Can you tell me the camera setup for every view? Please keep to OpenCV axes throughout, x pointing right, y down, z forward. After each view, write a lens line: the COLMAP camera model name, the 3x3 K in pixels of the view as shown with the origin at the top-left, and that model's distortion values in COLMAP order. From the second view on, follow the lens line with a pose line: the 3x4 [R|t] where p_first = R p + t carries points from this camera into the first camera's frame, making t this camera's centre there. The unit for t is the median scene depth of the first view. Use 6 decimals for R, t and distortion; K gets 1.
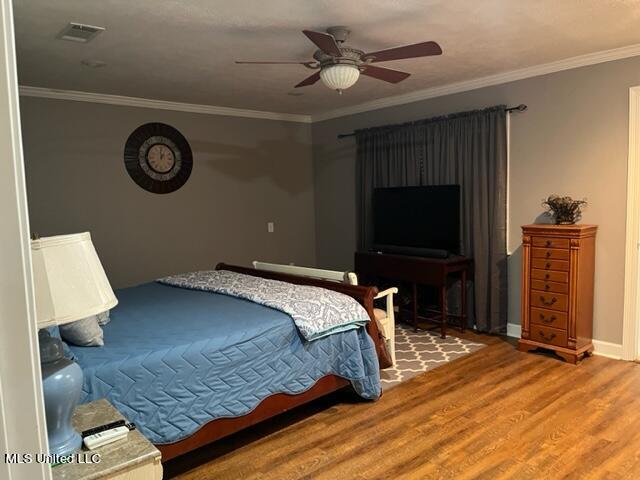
lens RADIAL K [[484.4, 0, 317.2], [0, 484.4, 240.8], [0, 0, 1]] dist [0.078812, -0.094915]
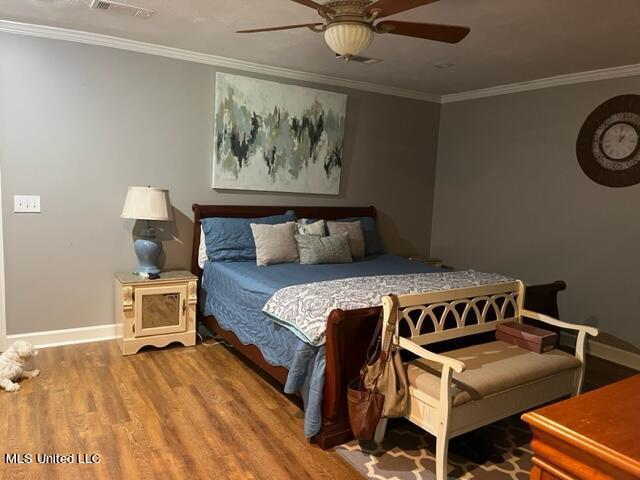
lens RADIAL K [[484.4, 0, 316.0], [0, 484.4, 239.6], [0, 0, 1]] dist [0.078812, -0.094915]
pose [[-0.158848, 0.152334, -0.975480, 0.907982], [-0.137322, 0.975013, 0.174622, -0.150103], [0.977707, 0.161693, -0.133960, 1.130109]]
